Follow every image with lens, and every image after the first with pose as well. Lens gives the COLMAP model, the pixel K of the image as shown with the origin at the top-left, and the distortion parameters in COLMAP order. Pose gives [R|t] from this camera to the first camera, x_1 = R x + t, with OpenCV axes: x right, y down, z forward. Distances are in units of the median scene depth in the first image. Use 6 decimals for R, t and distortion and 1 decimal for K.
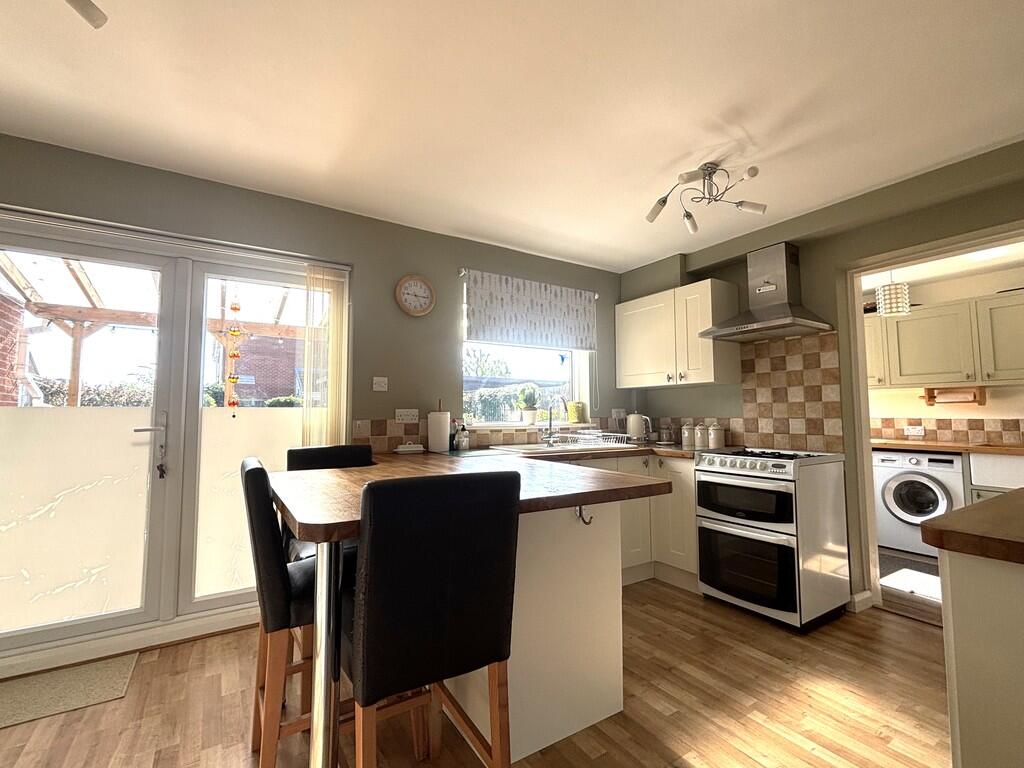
lens RADIAL K [[455.4, 0, 509.4], [0, 455.4, 385.9], [0, 0, 1]] dist [-0.000580, -0.001318]
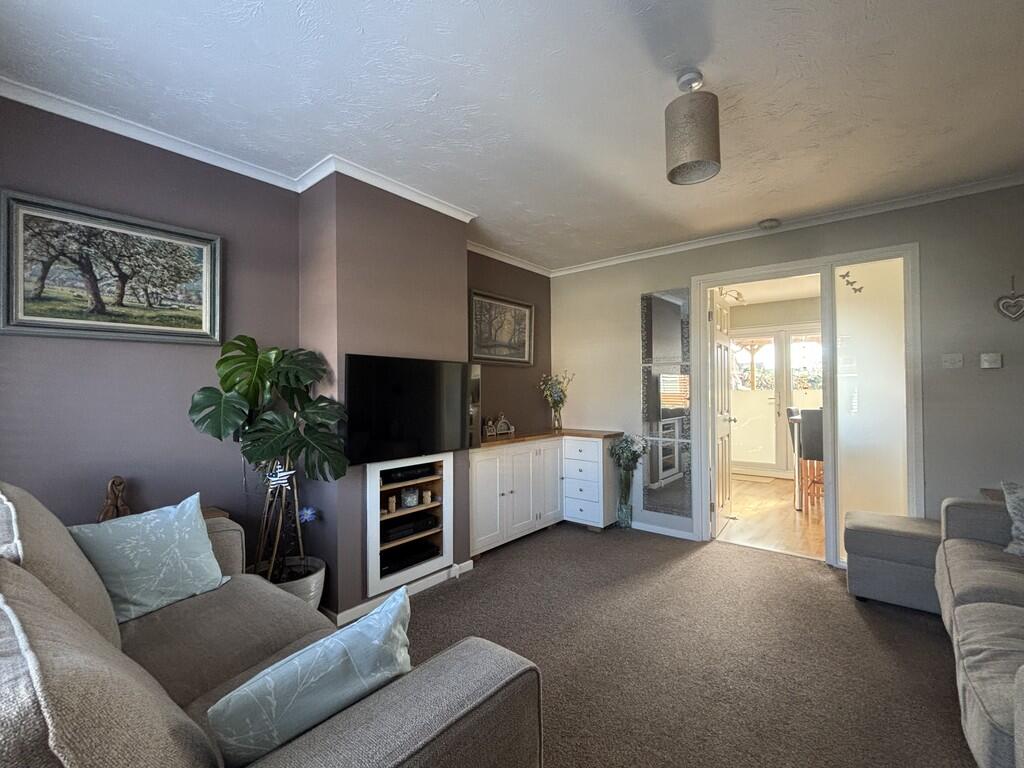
lens RADIAL K [[455.4, 0, 509.4], [0, 455.4, 385.9], [0, 0, 1]] dist [-0.000580, -0.001318]
pose [[0.303361, -0.011639, -0.952805, 1.306198], [0.065874, 0.997789, 0.008785, -0.105454], [0.950596, -0.065430, 0.303457, -1.317770]]
